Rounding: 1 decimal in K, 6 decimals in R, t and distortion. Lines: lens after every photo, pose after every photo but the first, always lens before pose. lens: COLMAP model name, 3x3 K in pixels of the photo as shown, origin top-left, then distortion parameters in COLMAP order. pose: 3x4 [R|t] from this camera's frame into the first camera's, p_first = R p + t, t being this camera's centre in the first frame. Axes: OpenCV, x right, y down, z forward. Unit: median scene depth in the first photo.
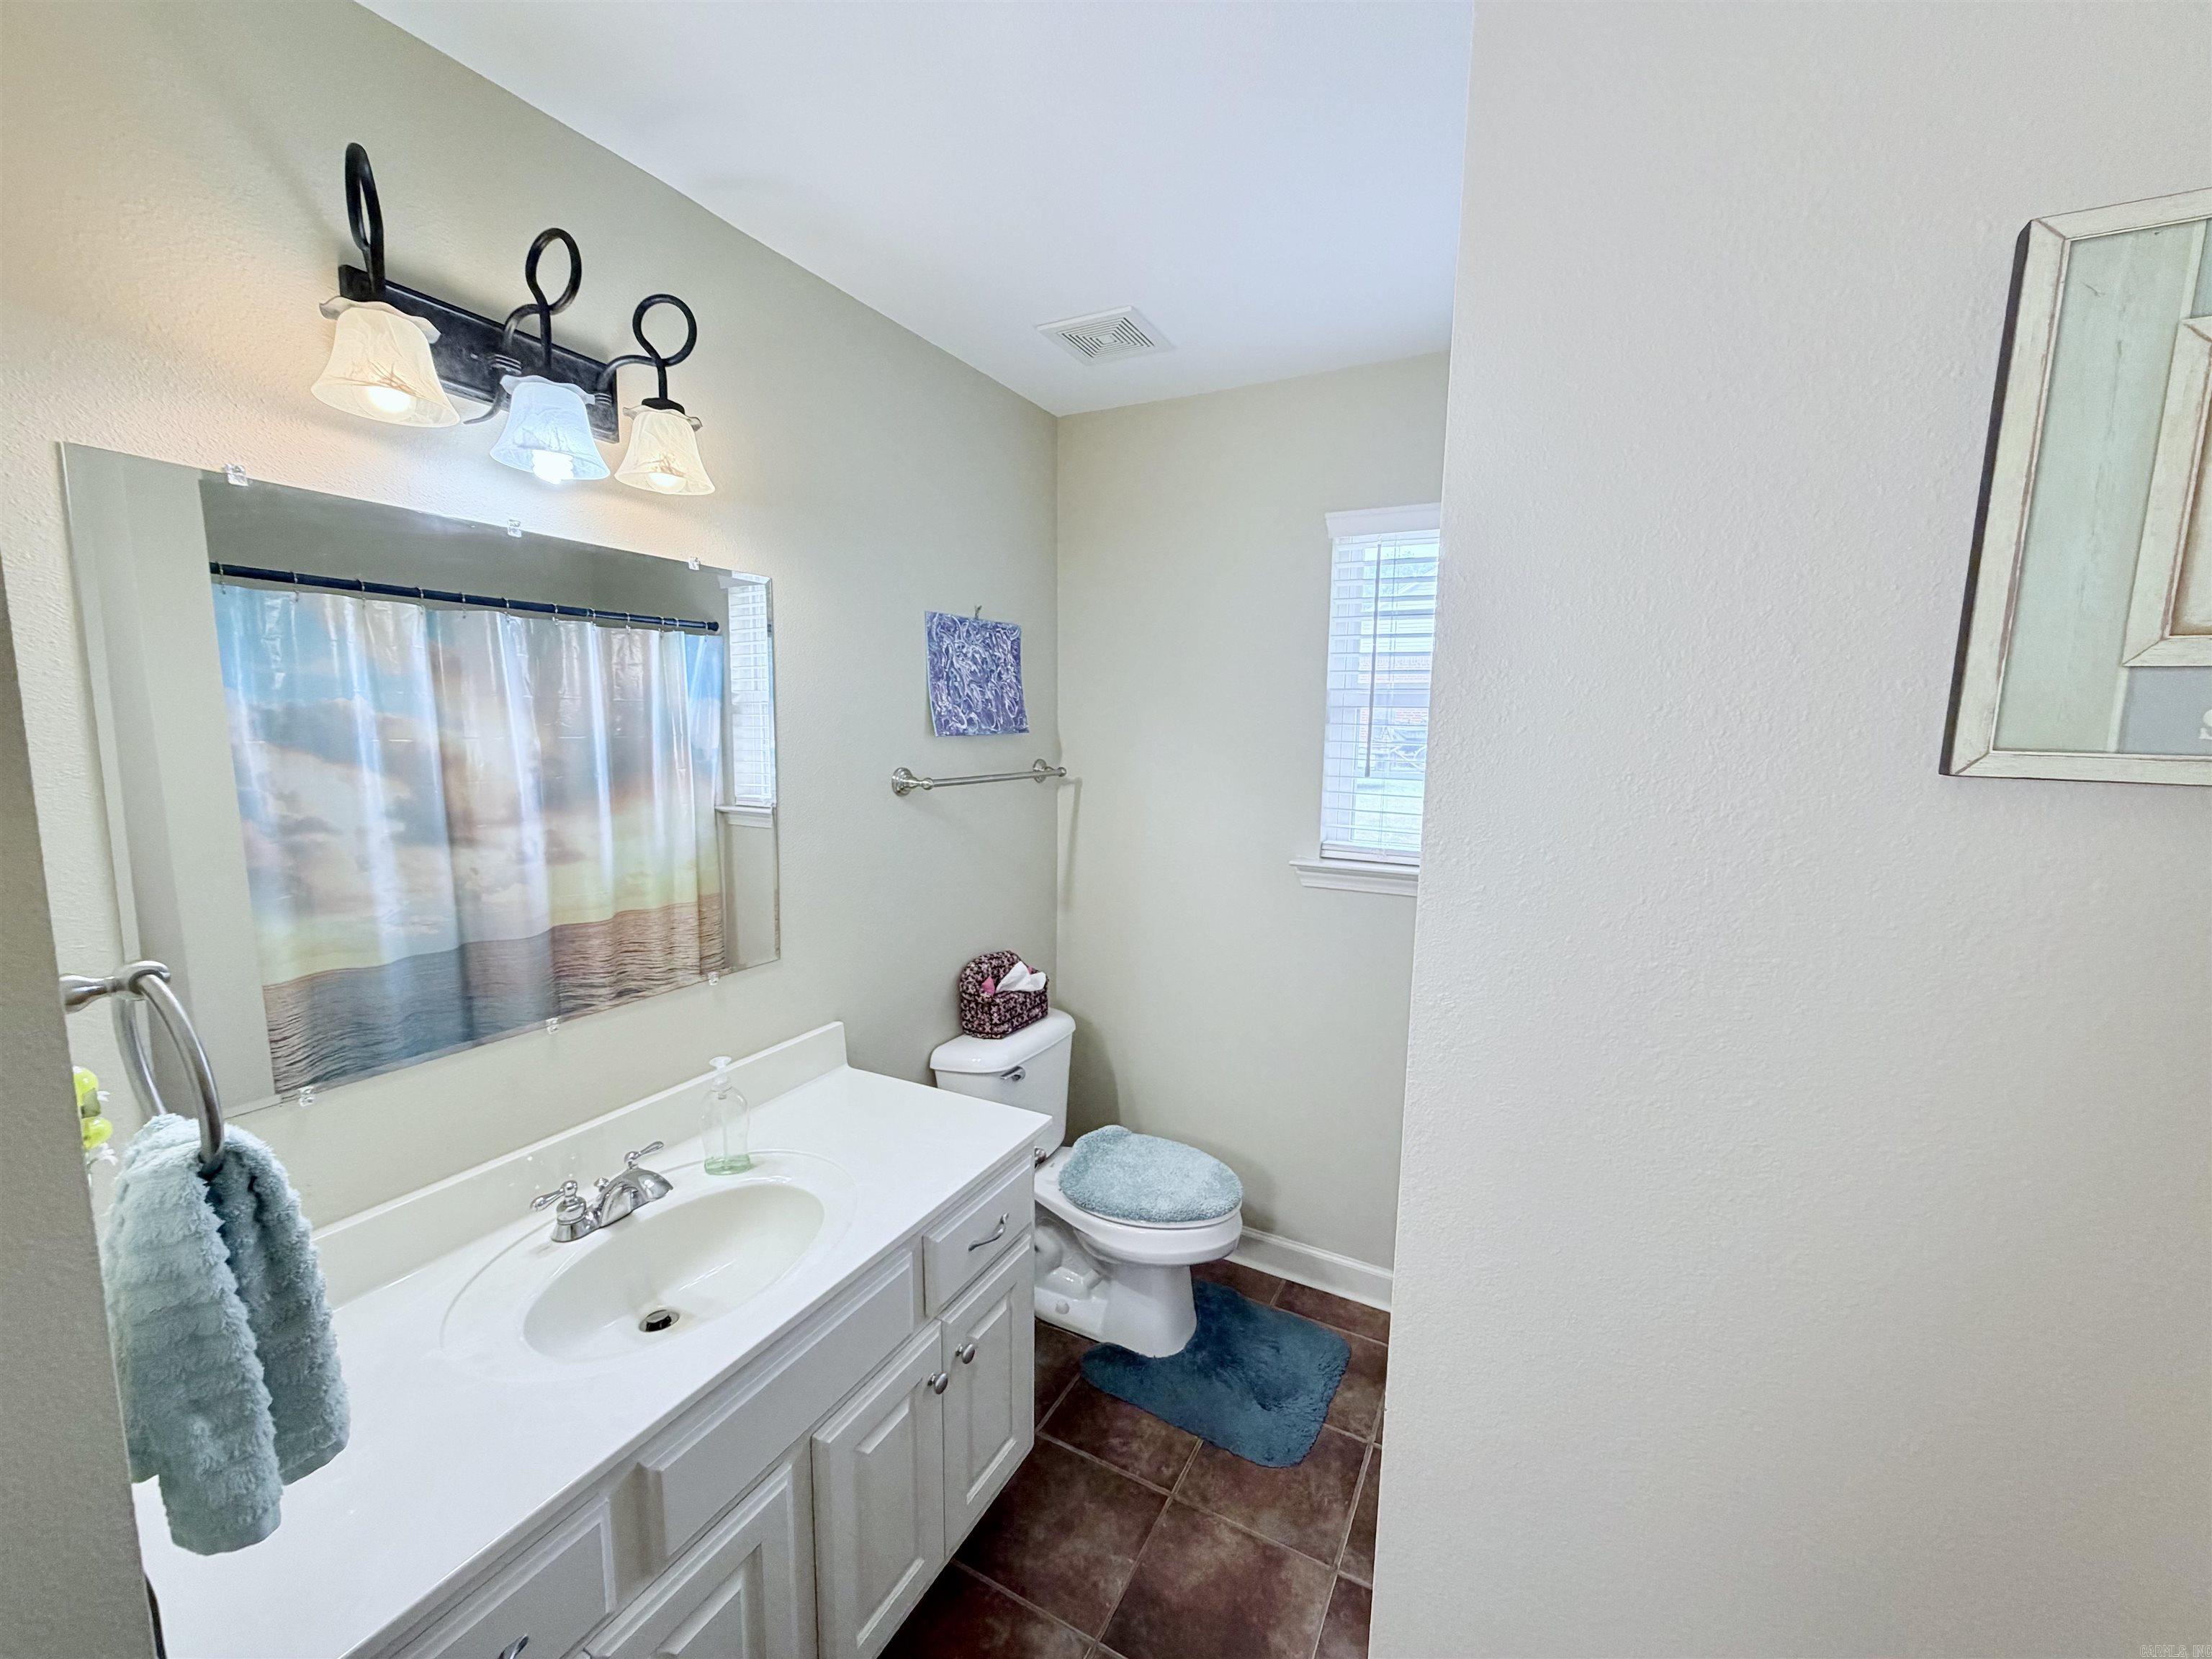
lens RADIAL K [[863.9, 0, 1106.0], [0, 863.9, 830.5], [0, 0, 1]] dist [0.000176, -0.000674]
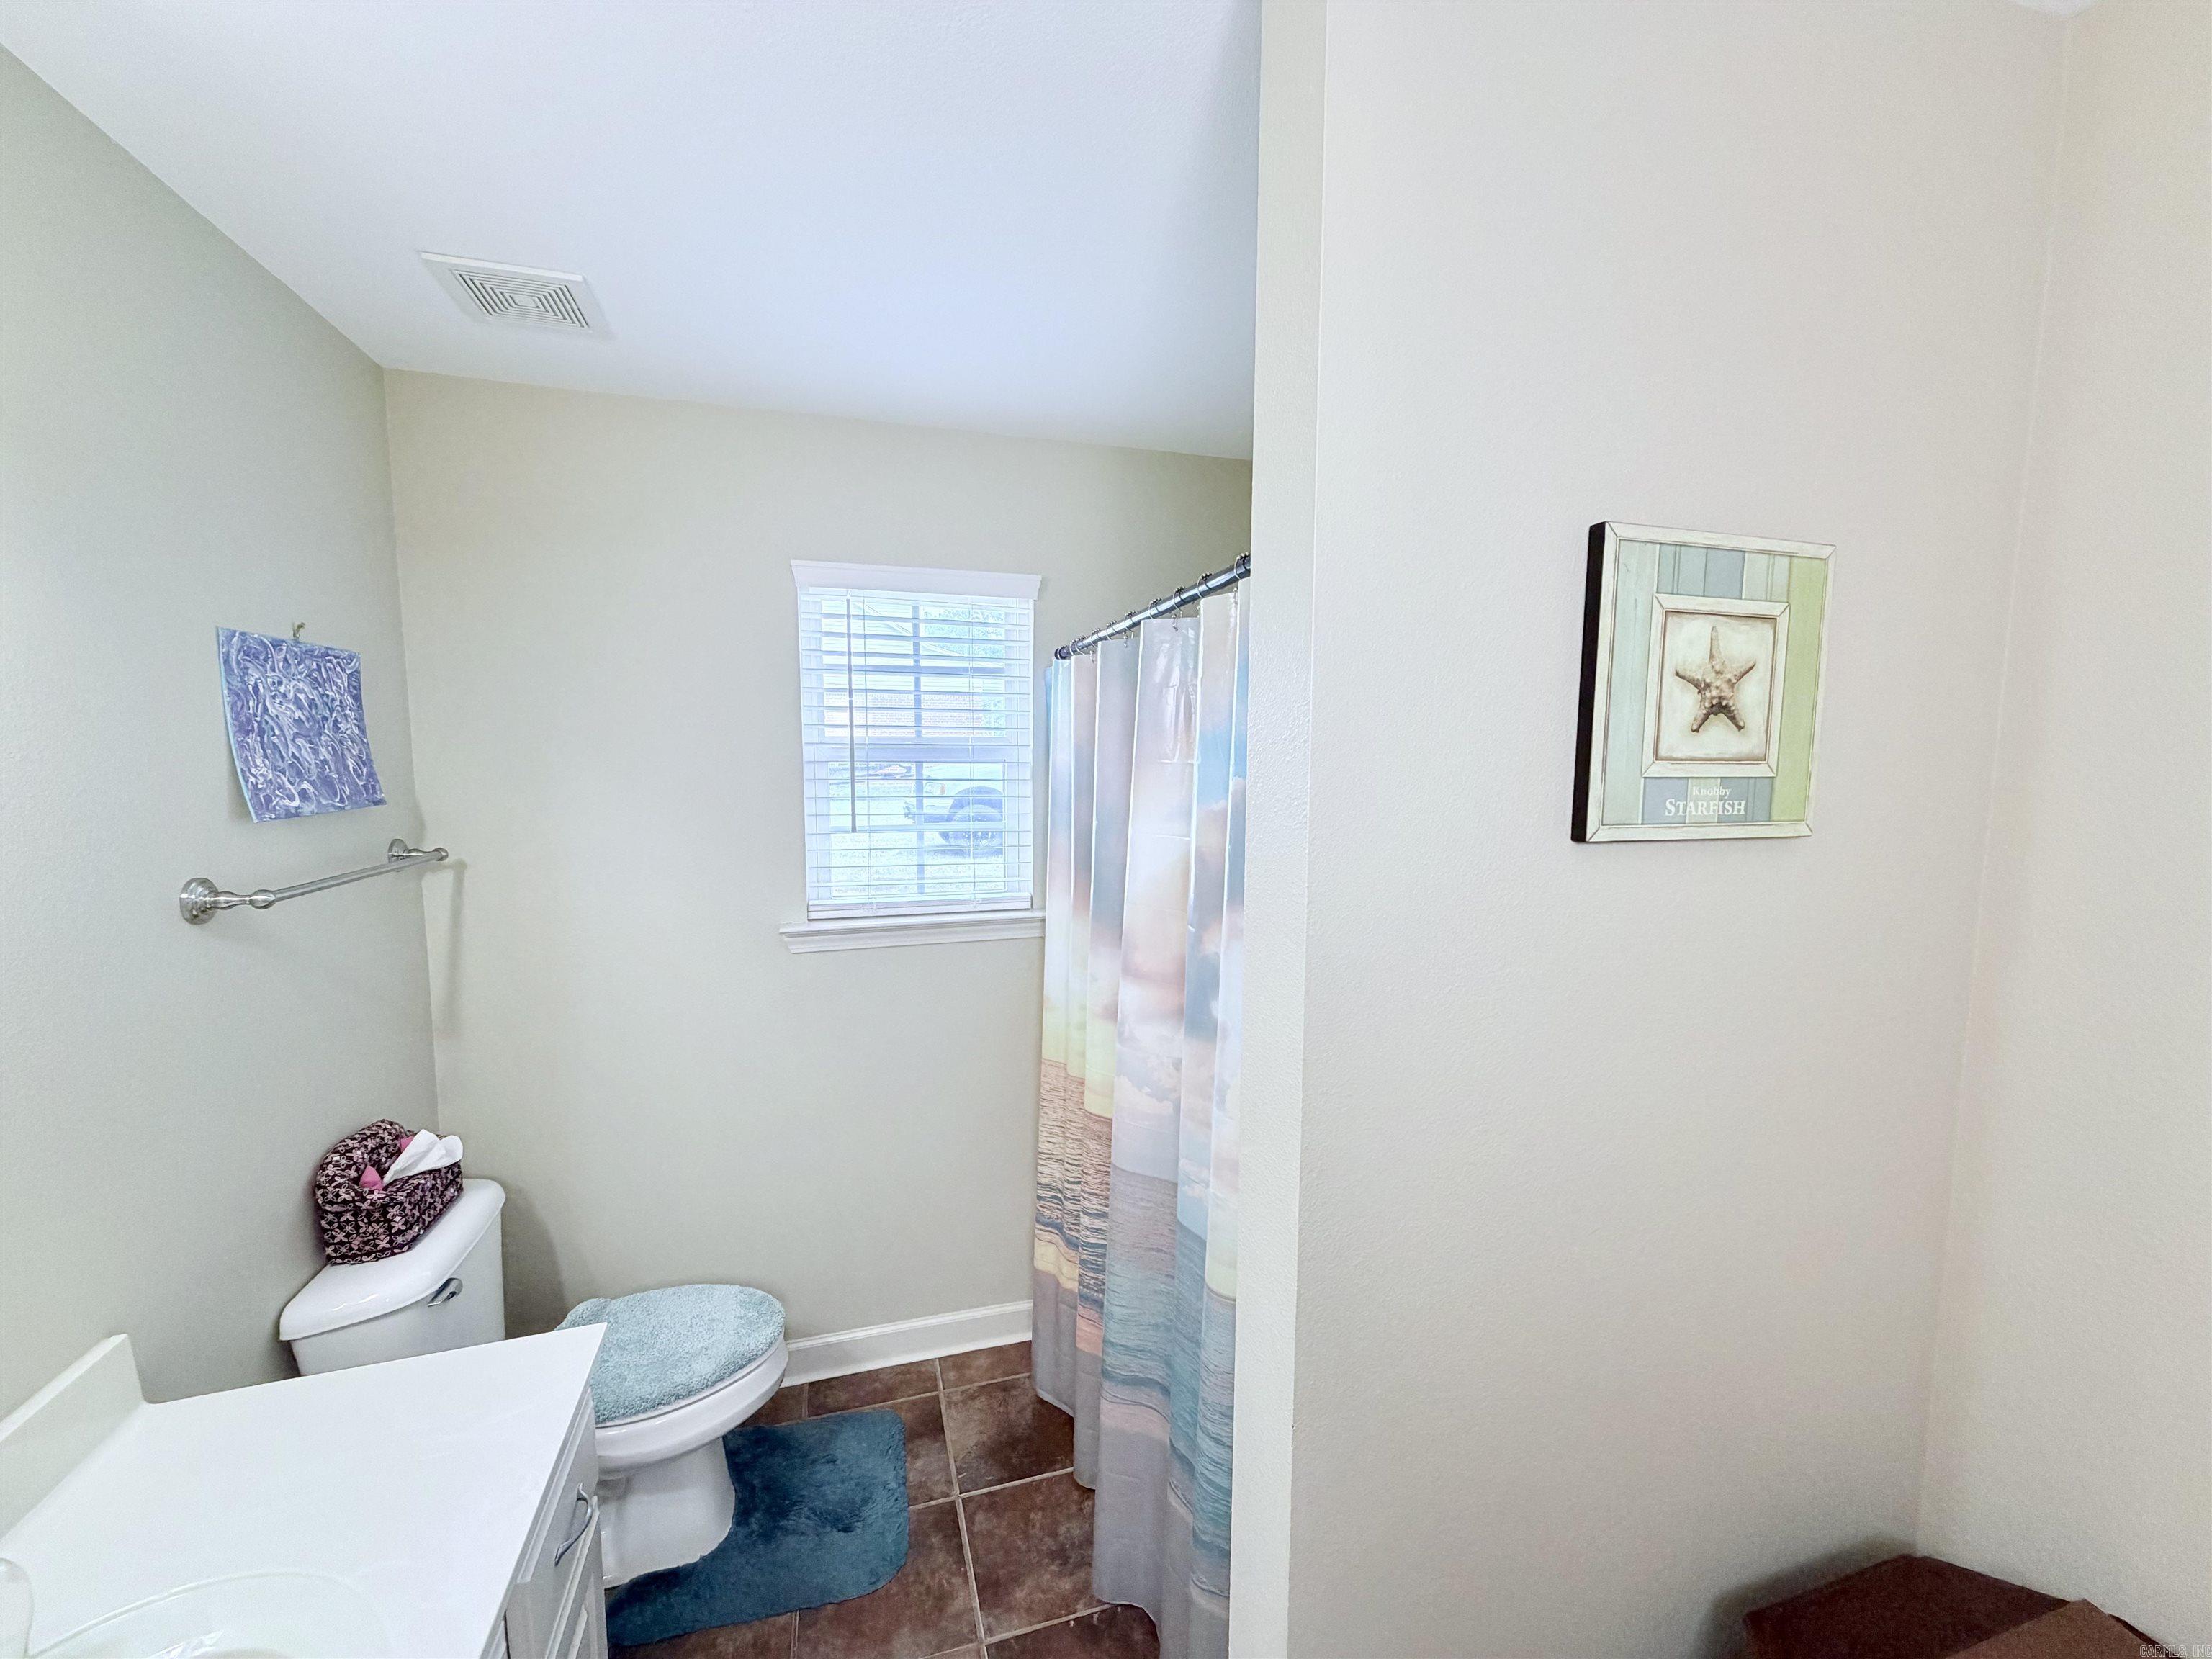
lens RADIAL K [[863.9, 0, 1099.5], [0, 863.9, 833.2], [0, 0, 1]] dist [0.000176, -0.000674]
pose [[0.715053, -0.076652, 0.694855, -0.183095], [0.099665, 0.994995, 0.007199, -0.040822], [-0.691929, 0.064105, 0.719114, 0.101041]]
